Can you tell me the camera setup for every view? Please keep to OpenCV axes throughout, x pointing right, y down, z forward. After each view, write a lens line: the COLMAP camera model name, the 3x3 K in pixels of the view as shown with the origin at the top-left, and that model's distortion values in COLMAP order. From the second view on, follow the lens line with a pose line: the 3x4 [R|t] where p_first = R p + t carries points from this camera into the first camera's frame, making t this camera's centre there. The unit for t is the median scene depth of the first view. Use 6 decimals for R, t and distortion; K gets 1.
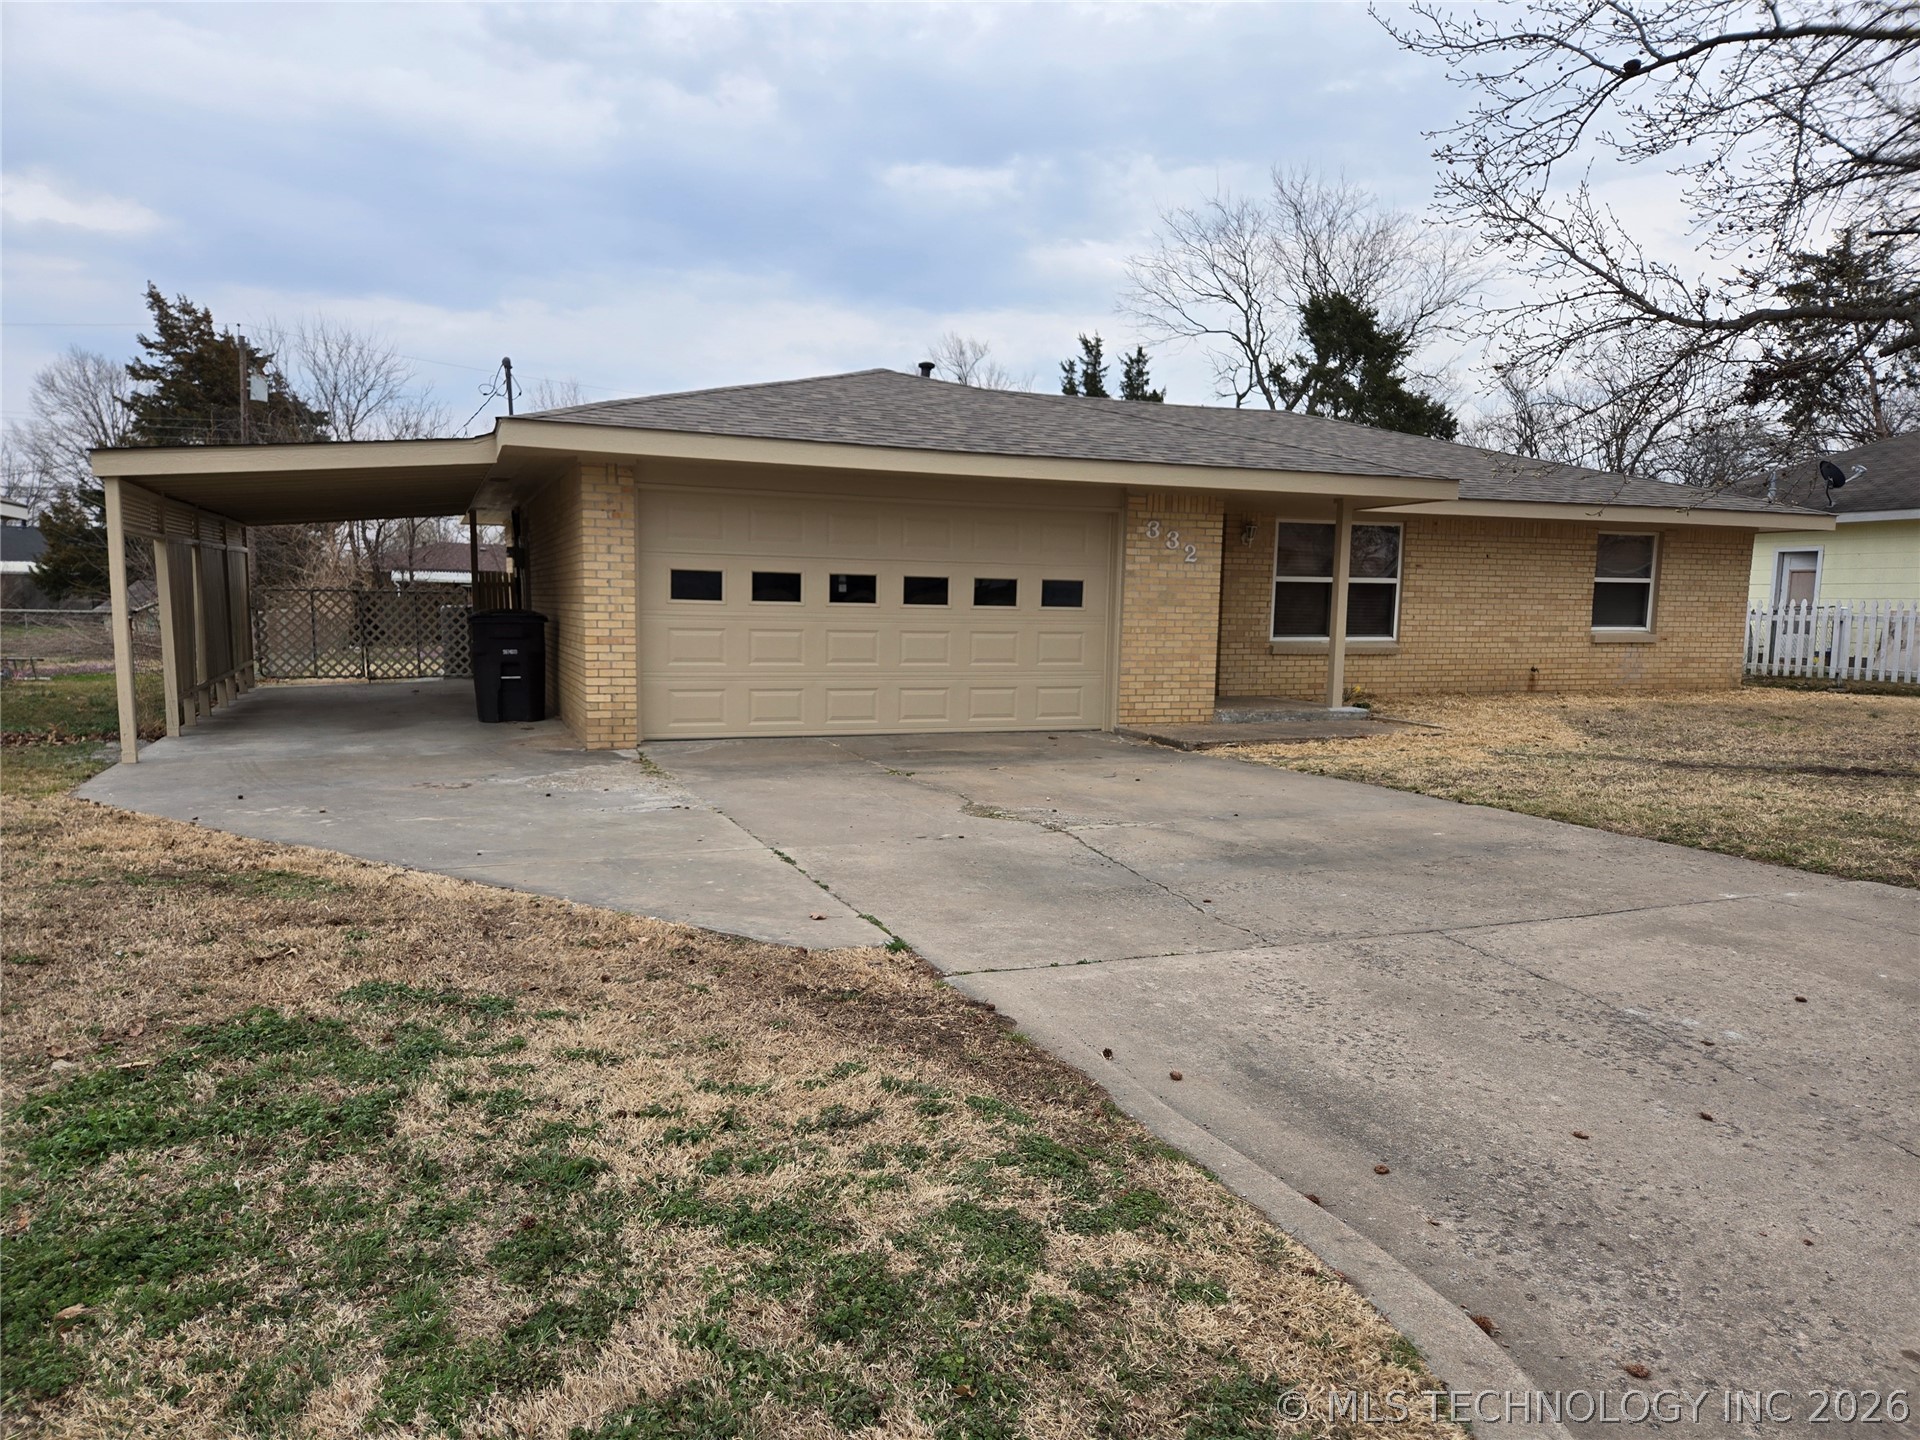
lens RADIAL K [[1278.4, 0, 953.4], [0, 1278.4, 723.3], [0, 0, 1]] dist [0.065965, -0.042269]
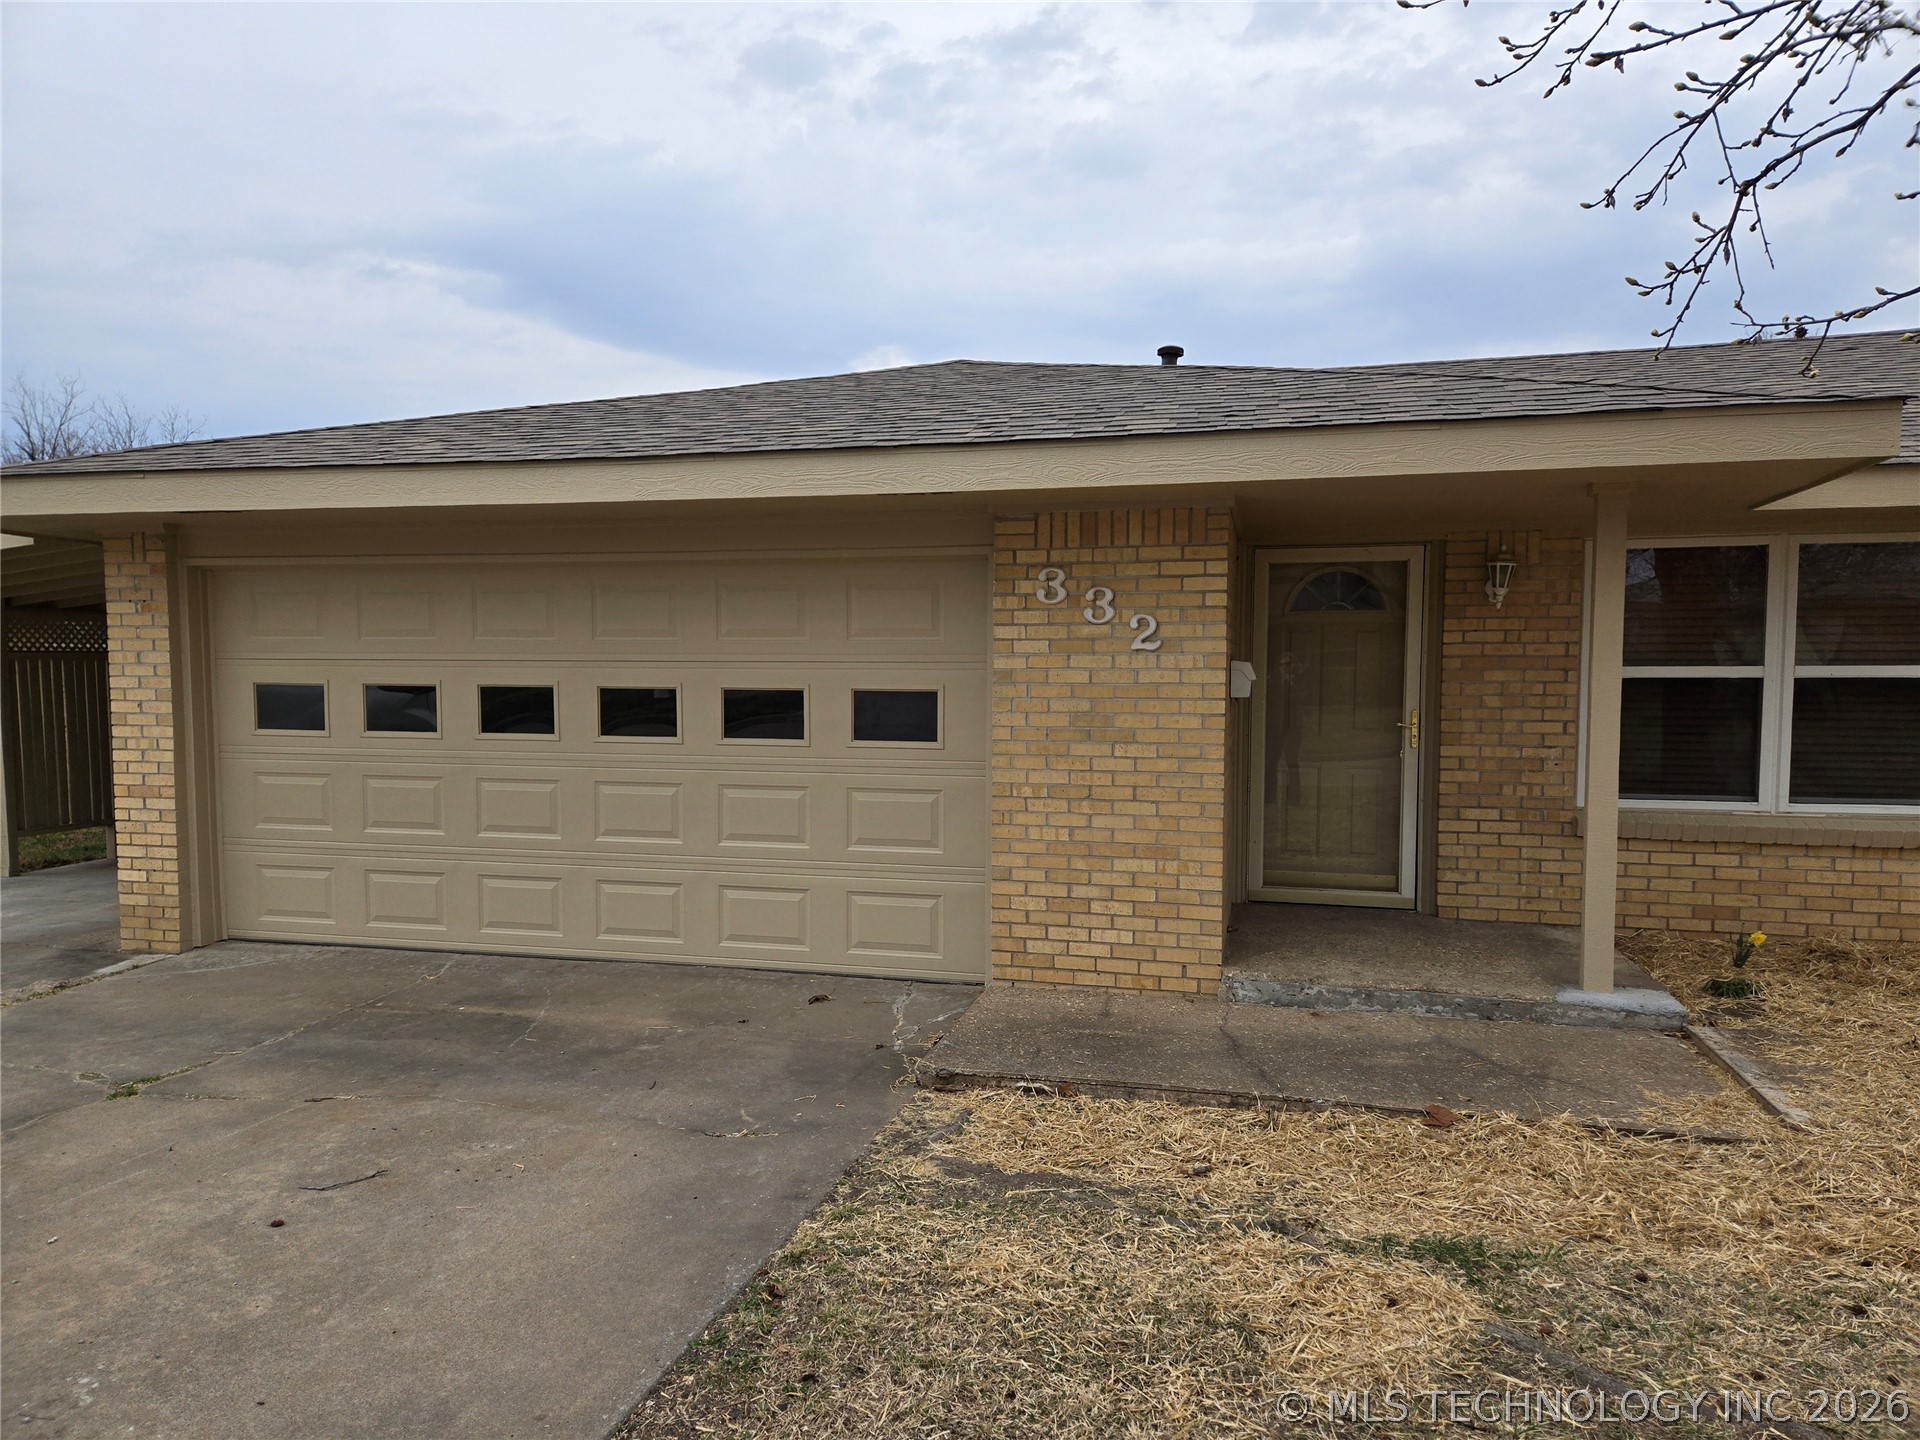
lens RADIAL K [[1278.4, 0, 962.7], [0, 1278.4, 725.1], [0, 0, 1]] dist [0.065965, -0.042269]
pose [[0.806744, 0.012445, -0.590770, 0.414338], [-0.045194, 0.998149, -0.040688, -0.077449], [0.589170, 0.059524, 0.805814, 0.595297]]
